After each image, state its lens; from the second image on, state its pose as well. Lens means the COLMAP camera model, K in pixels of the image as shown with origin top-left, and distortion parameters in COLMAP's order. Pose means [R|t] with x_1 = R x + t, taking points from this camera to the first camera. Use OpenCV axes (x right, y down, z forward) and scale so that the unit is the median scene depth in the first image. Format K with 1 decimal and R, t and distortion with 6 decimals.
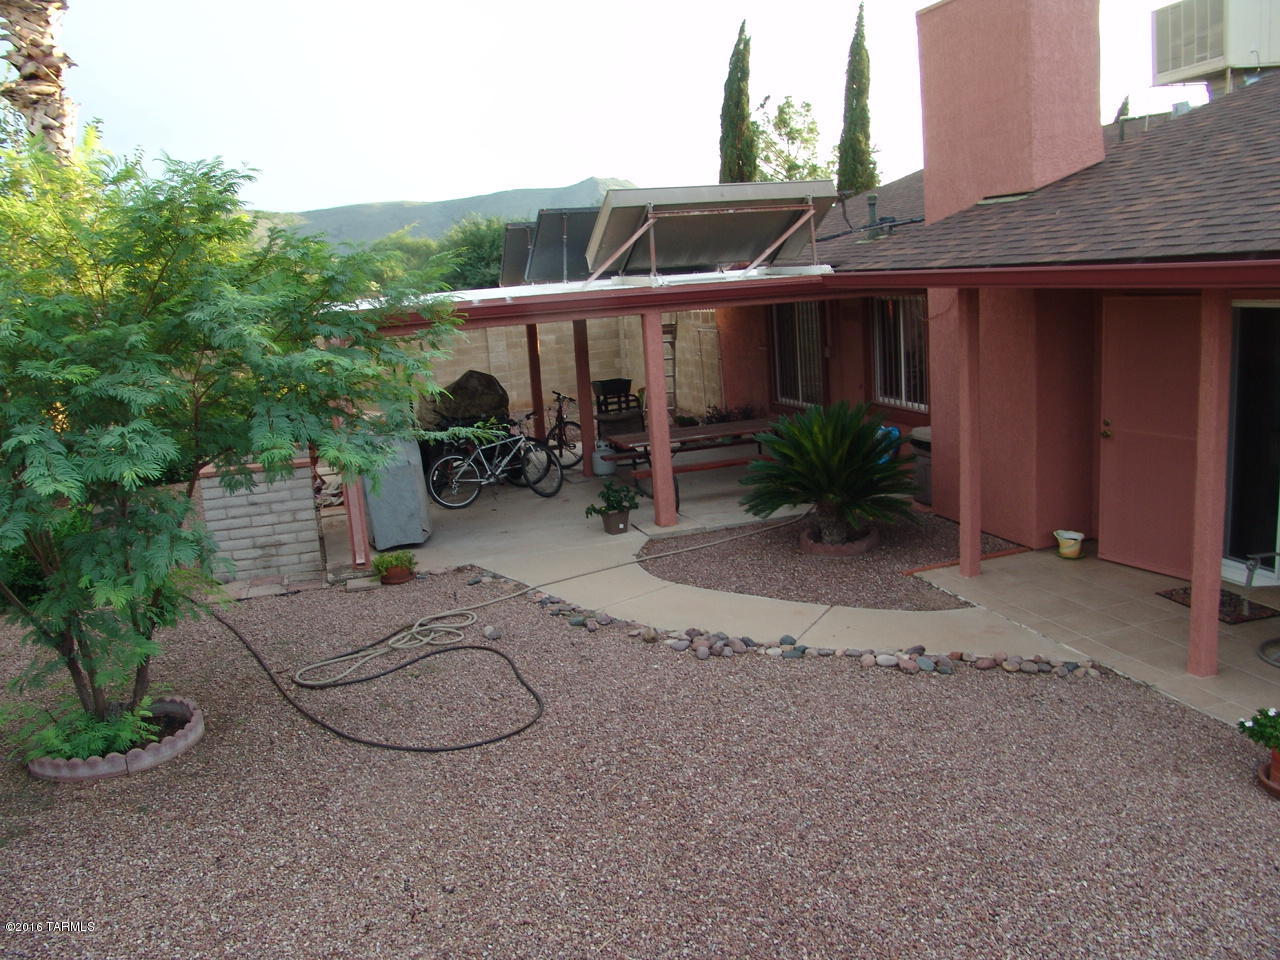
lens RADIAL K [[1067.9, 0, 626.7], [0, 1067.9, 490.2], [0, 0, 1]] dist [-0.159537, 0.134863]
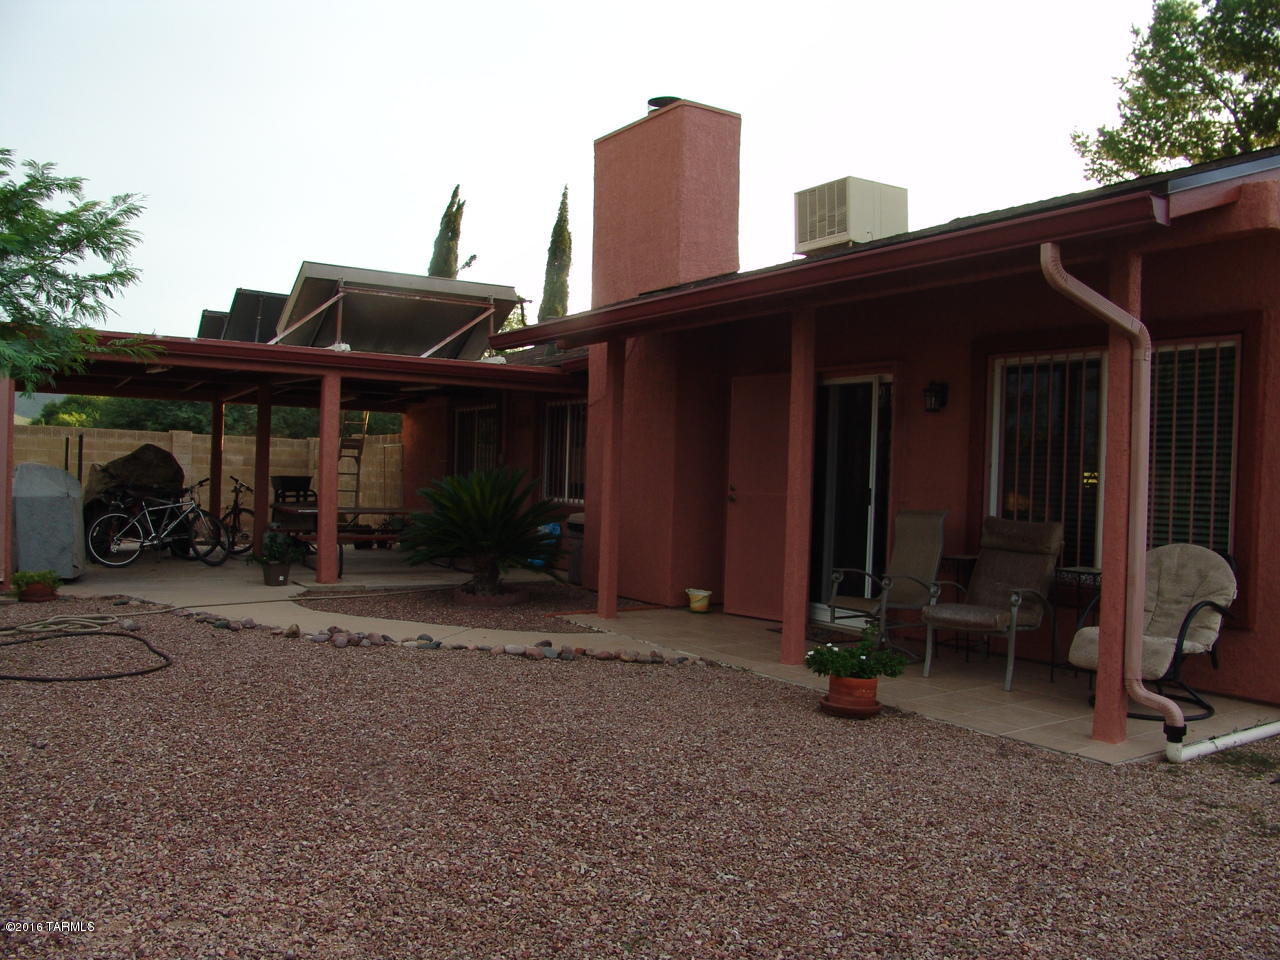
lens RADIAL K [[1067.9, 0, 626.6], [0, 1067.9, 490.2], [0, 0, 1]] dist [-0.159537, 0.134863]
pose [[0.957998, 0.098094, 0.269478, 0.041338], [-0.044343, 0.979047, -0.198747, 0.173752], [-0.283327, 0.178450, 0.942275, -0.057322]]
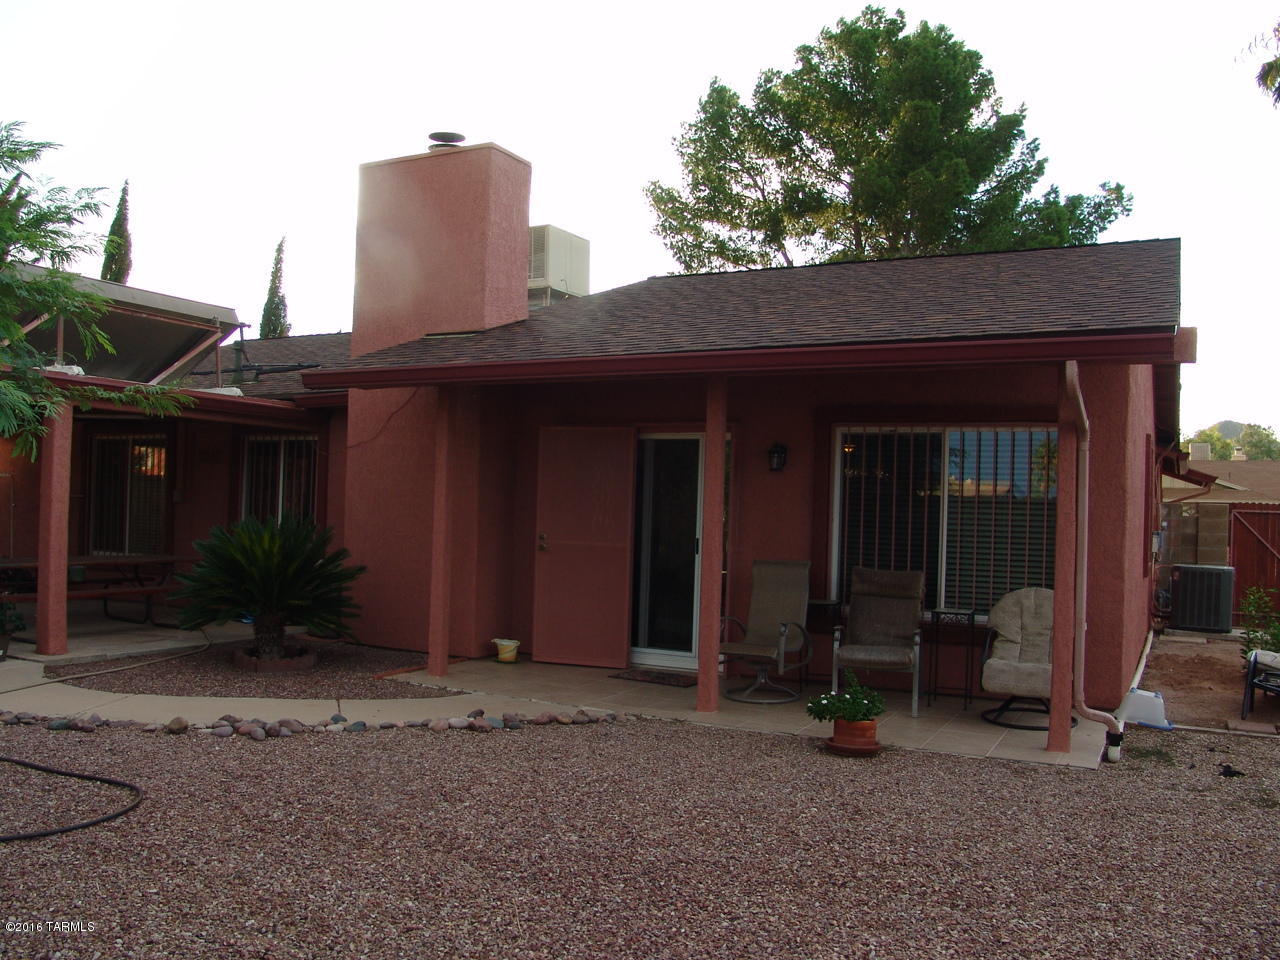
lens RADIAL K [[1067.9, 0, 630.1], [0, 1067.9, 490.3], [0, 0, 1]] dist [-0.159537, 0.134863]
pose [[0.695285, 0.107374, 0.710669, -0.305450], [0.062982, 0.975872, -0.209062, 0.135846], [-0.715969, 0.190117, 0.671746, 0.140864]]
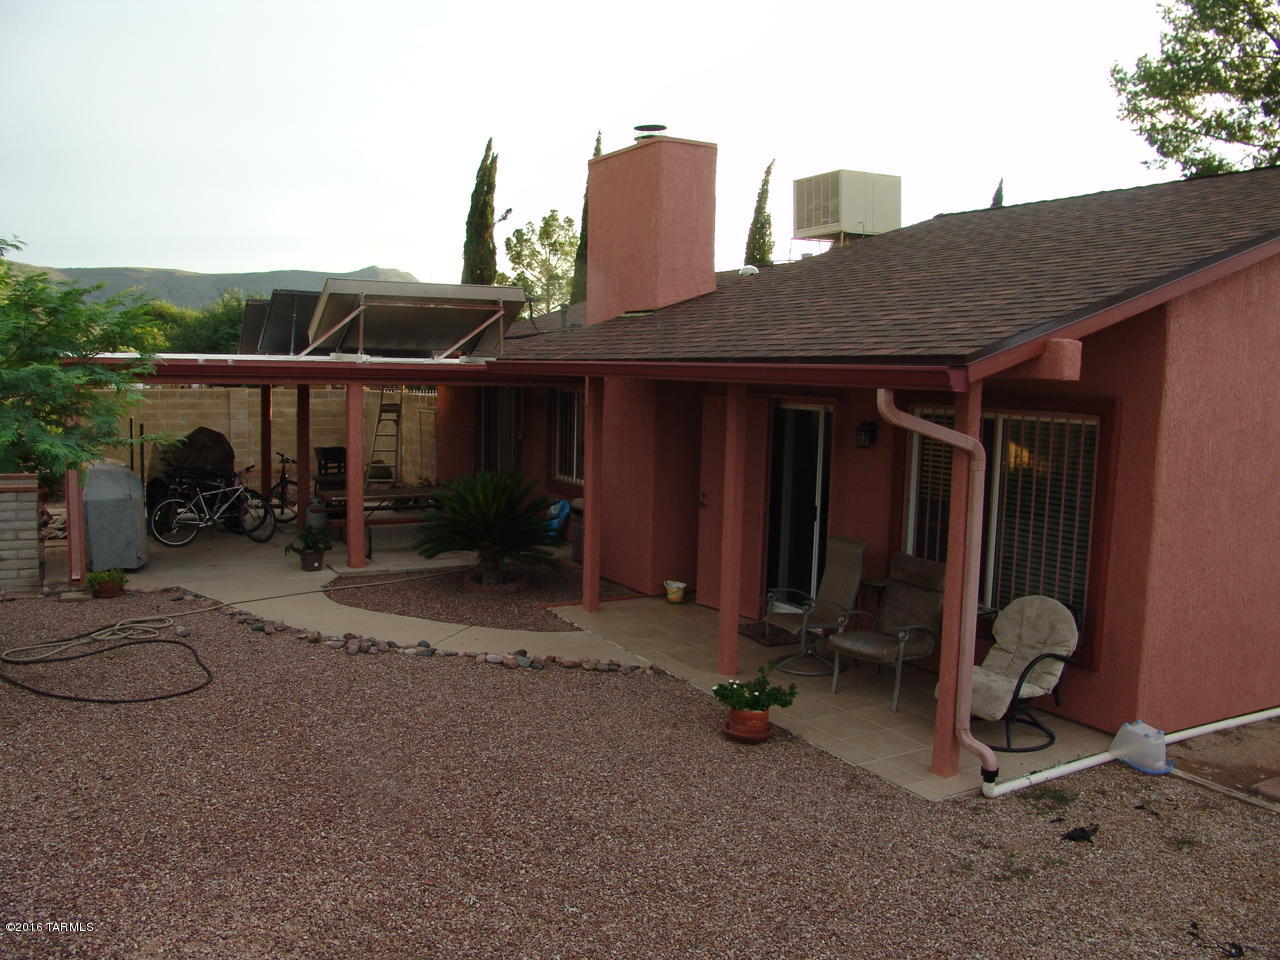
lens RADIAL K [[1067.9, 0, 626.5], [0, 1067.9, 492.4], [0, 0, 1]] dist [-0.159537, 0.134863]
pose [[0.973801, 0.070793, 0.216101, 0.090560], [-0.050636, 0.993953, -0.097434, 0.064484], [-0.221692, 0.083939, 0.971497, -0.245031]]
